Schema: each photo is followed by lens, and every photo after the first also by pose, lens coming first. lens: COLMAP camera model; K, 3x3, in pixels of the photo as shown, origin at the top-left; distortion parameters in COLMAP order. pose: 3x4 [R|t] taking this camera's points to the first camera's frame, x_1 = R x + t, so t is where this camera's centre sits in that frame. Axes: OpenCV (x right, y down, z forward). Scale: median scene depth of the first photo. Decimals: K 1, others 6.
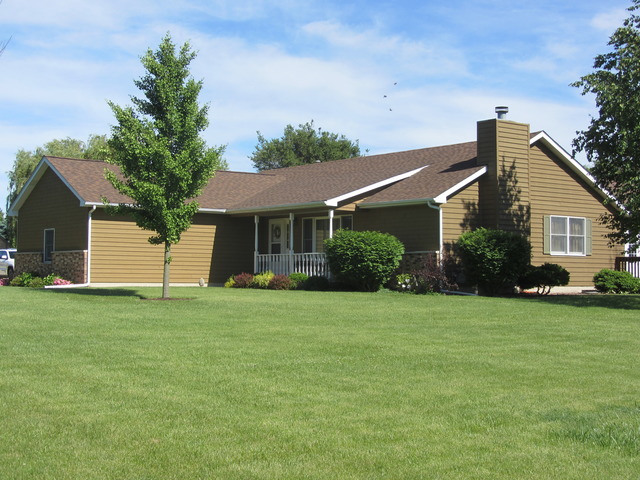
lens RADIAL K [[1036.9, 0, 320.0], [0, 1036.9, 240.0], [0, 0, 1]] dist [-0.108443, 0.021038]
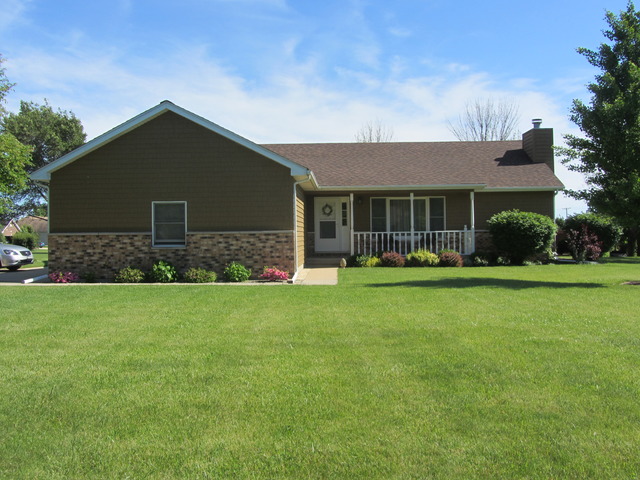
lens RADIAL K [[667.4, 0, 320.0], [0, 667.4, 240.0], [0, 0, 1]] dist [-0.053963, 0.010306]
pose [[0.542318, -0.016315, 0.840015, -0.688737], [0.004101, 0.999851, 0.016771, 0.010918], [-0.840163, -0.005651, 0.542304, 0.774184]]
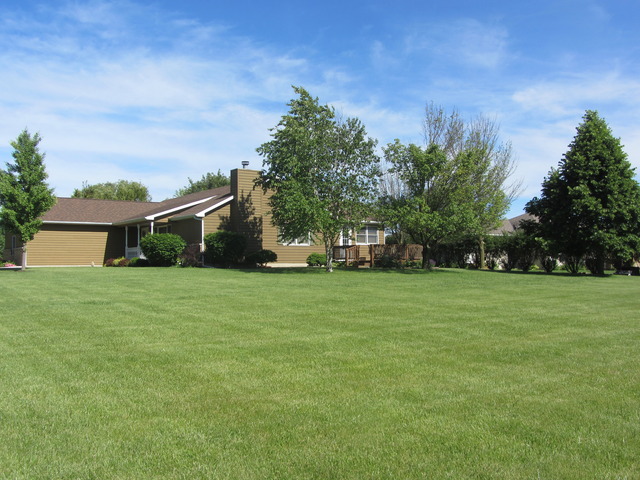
lens RADIAL K [[667.4, 0, 320.0], [0, 667.4, 240.0], [0, 0, 1]] dist [-0.053963, 0.010306]
pose [[0.999531, -0.017472, -0.025135, 0.335036], [0.017382, 0.999842, -0.003776, 0.011655], [0.025197, 0.003337, 0.999677, -0.136842]]
